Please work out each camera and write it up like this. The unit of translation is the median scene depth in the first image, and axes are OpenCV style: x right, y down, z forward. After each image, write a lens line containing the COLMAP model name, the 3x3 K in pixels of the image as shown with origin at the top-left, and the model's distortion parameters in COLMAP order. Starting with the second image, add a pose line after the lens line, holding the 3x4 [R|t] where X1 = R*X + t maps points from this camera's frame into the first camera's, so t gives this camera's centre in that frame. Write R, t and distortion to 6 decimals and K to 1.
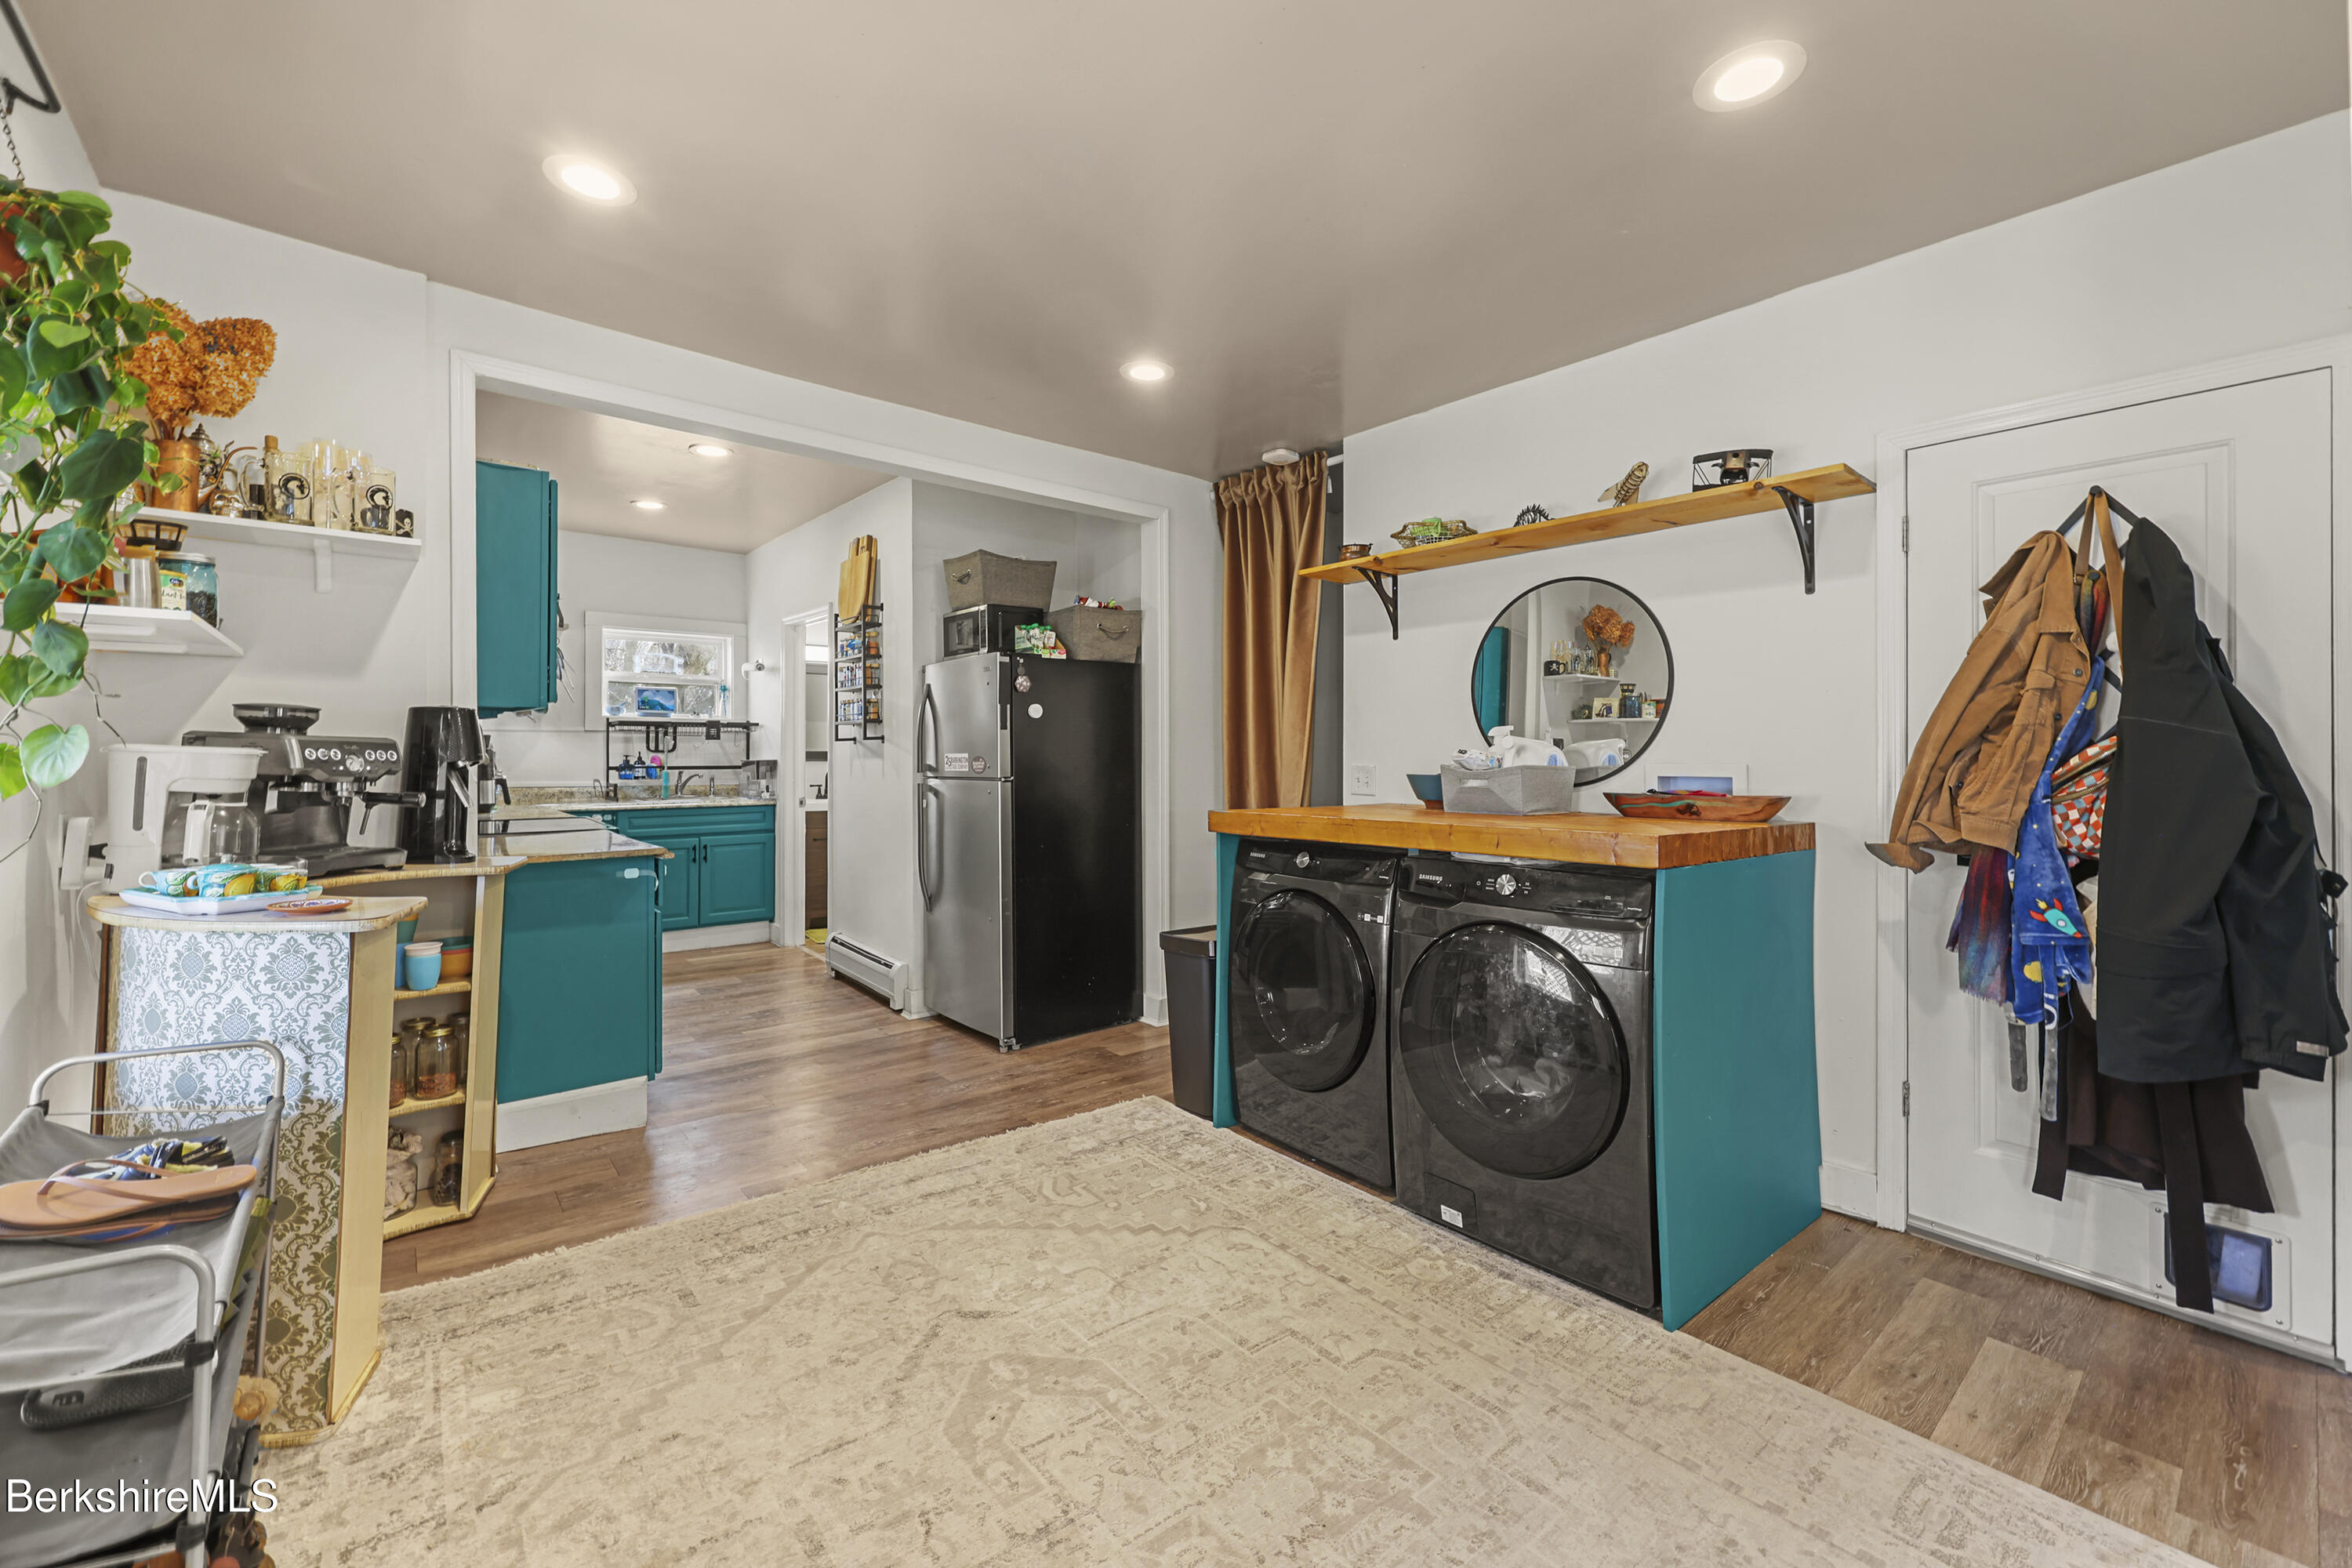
lens RADIAL K [[956.3, 0, 1178.8], [0, 956.3, 745.8], [0, 0, 1]] dist [0.000246, -0.000140]
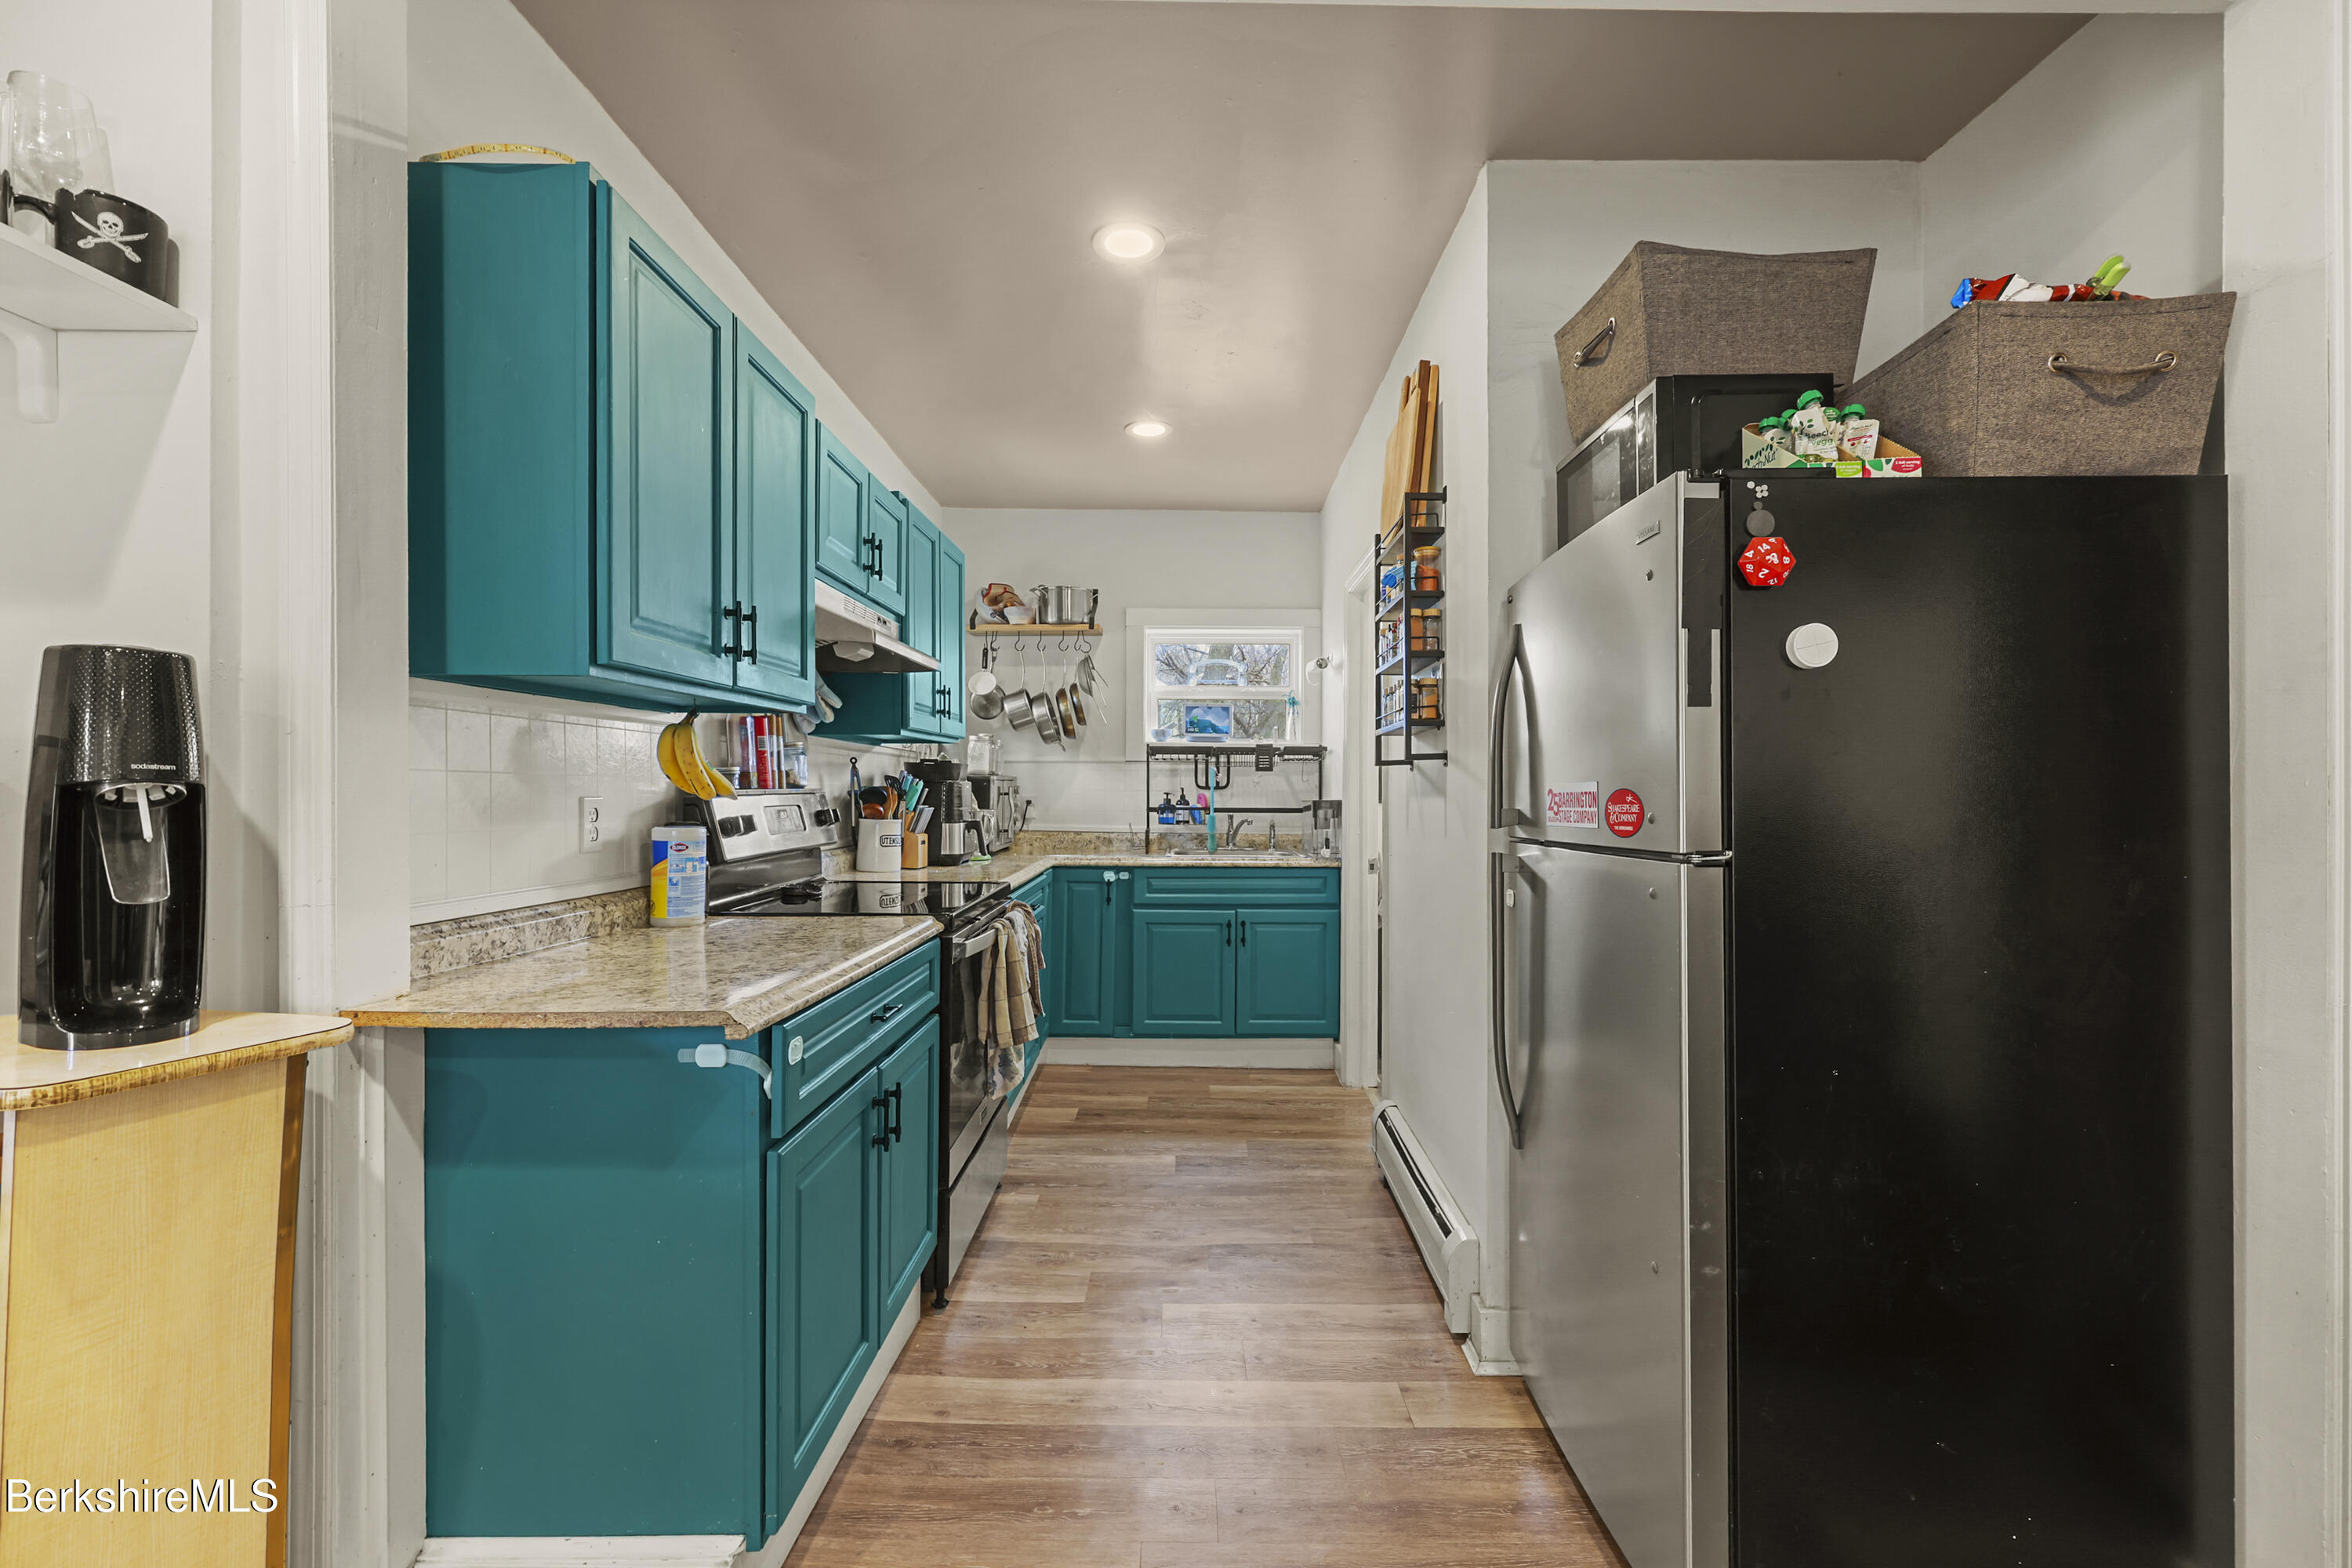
lens RADIAL K [[956.3, 0, 1200.8], [0, 956.3, 799.1], [0, 0, 1]] dist [0.000246, -0.000140]
pose [[0.770011, 0.005455, -0.638007, -0.088286], [0.000315, 0.999960, 0.008930, 0.010071], [0.638030, -0.007077, 0.769979, 0.534235]]
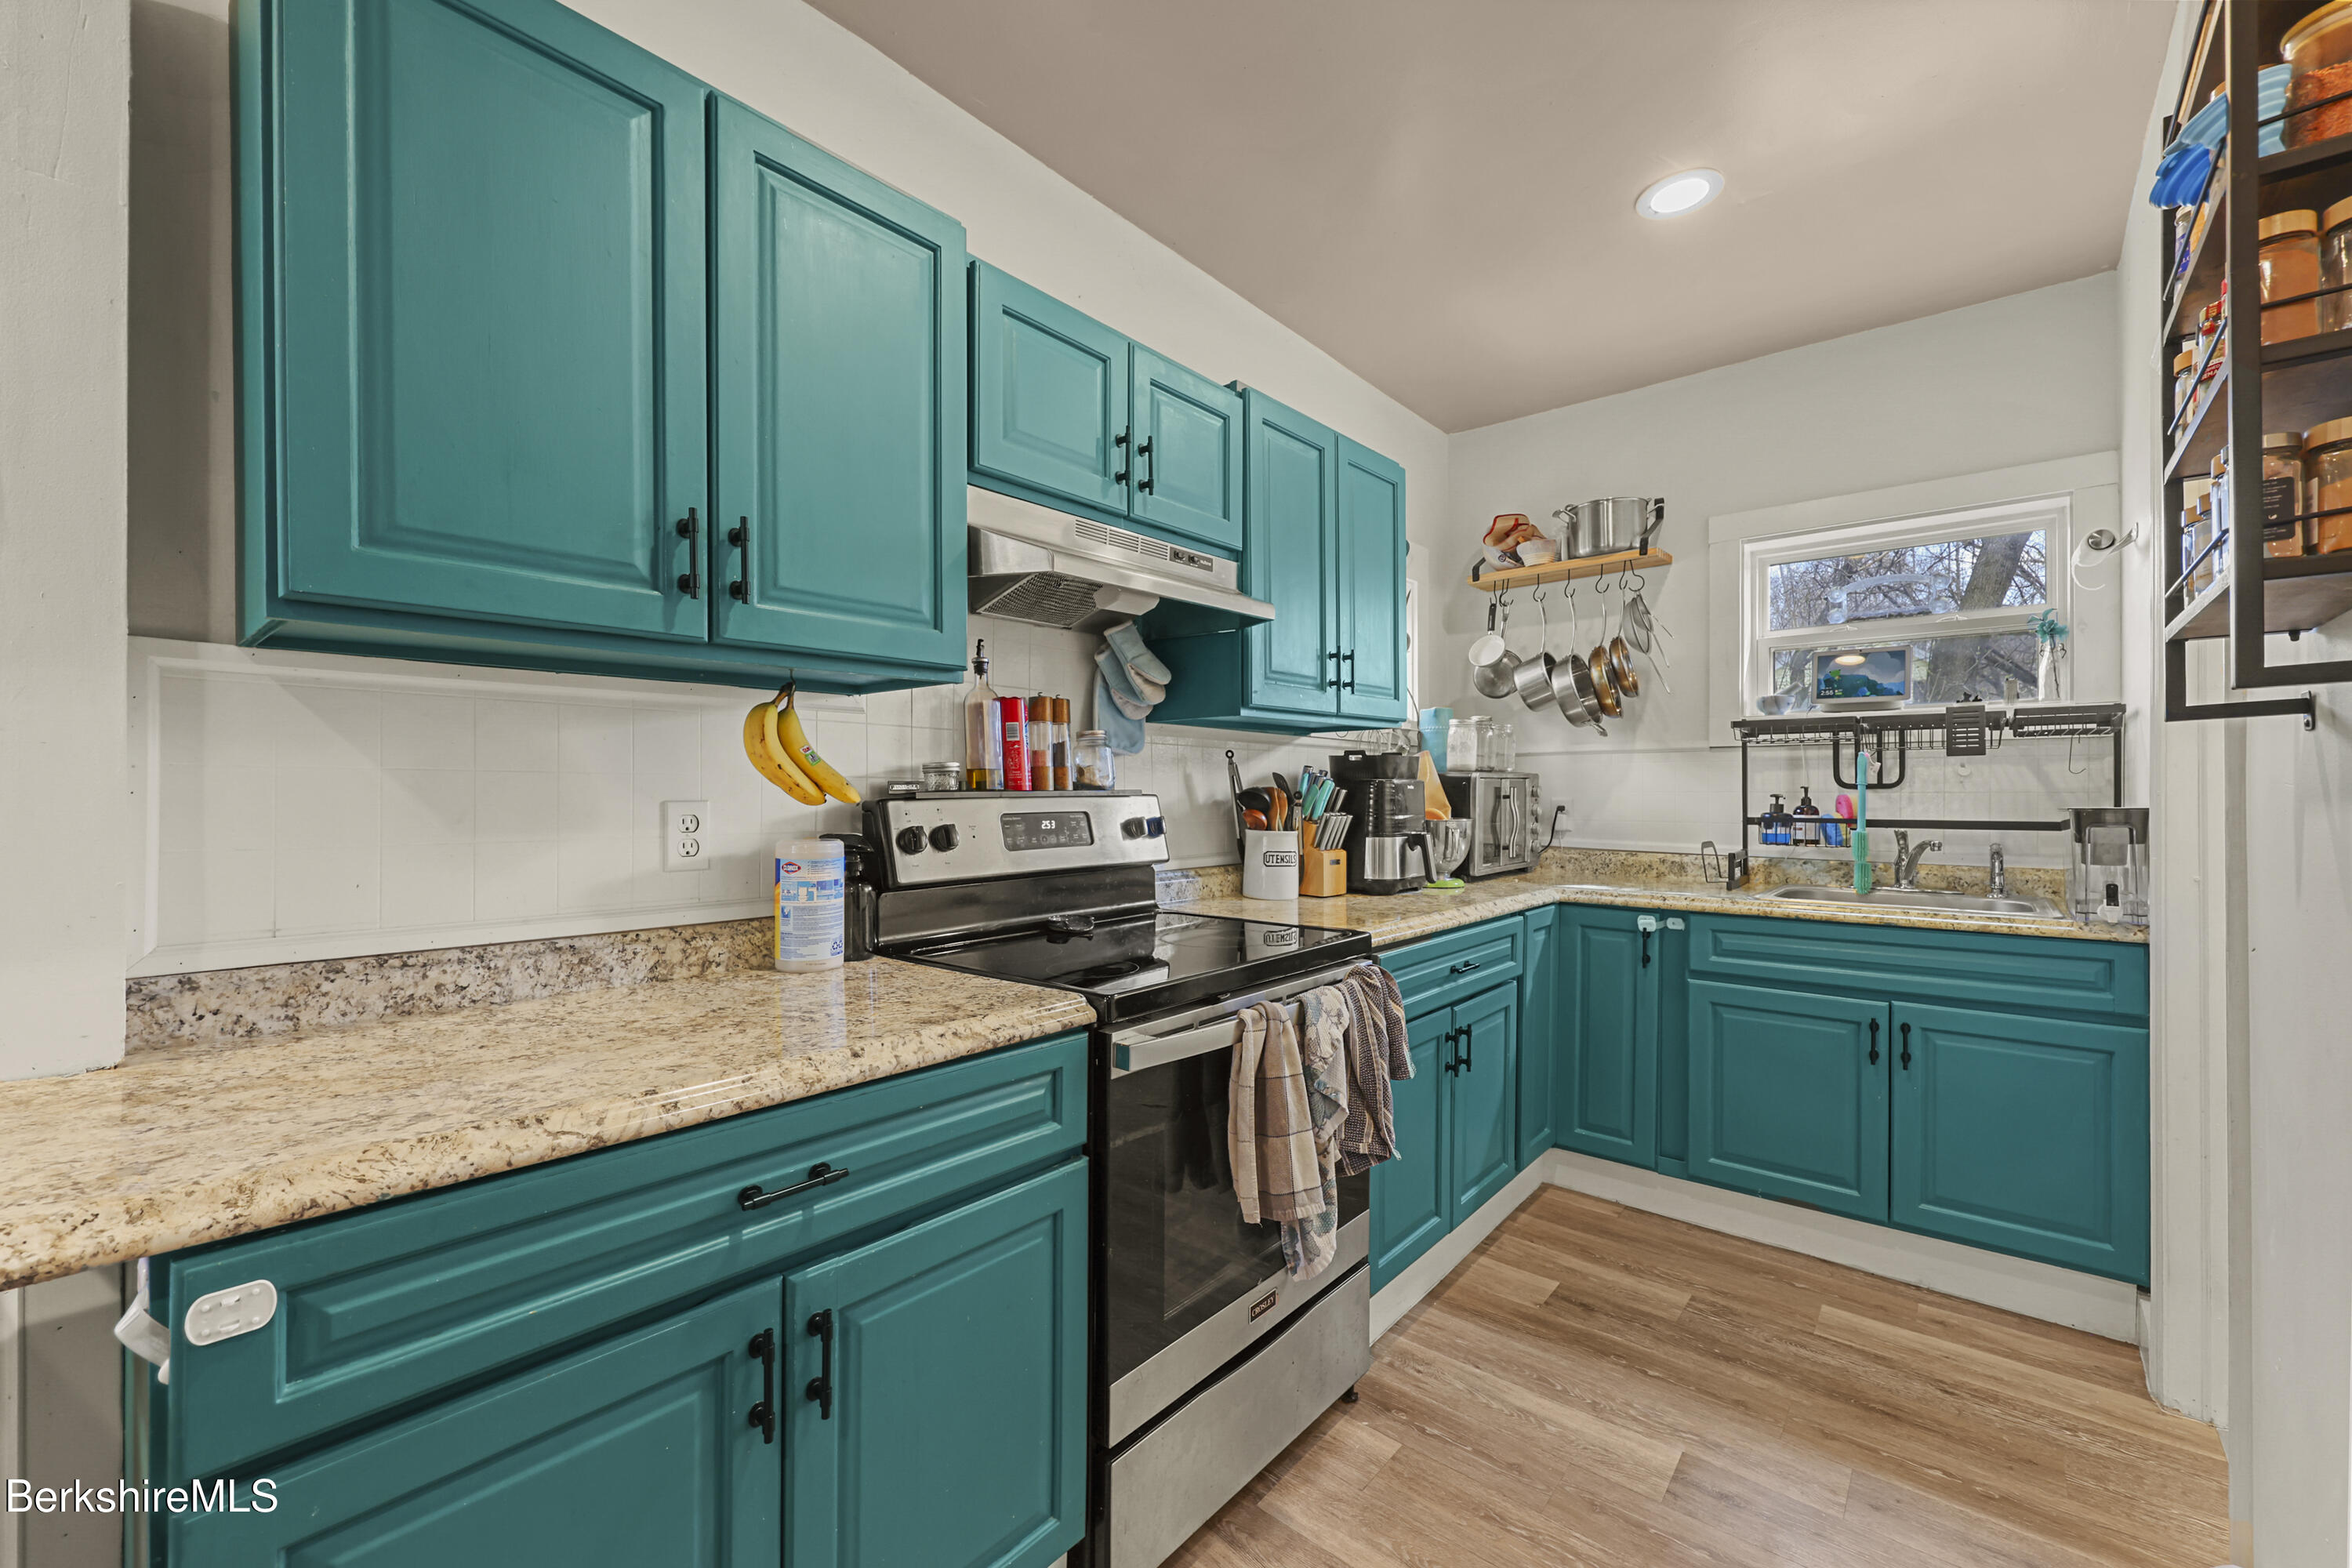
lens RADIAL K [[956.3, 0, 1183.6], [0, 956.3, 795.2], [0, 0, 1]] dist [0.000246, -0.000140]
pose [[0.167783, -0.001538, -0.985823, -0.191548], [0.004411, 0.999990, -0.000809, 0.011415], [0.985814, -0.004212, 0.167788, 0.776999]]
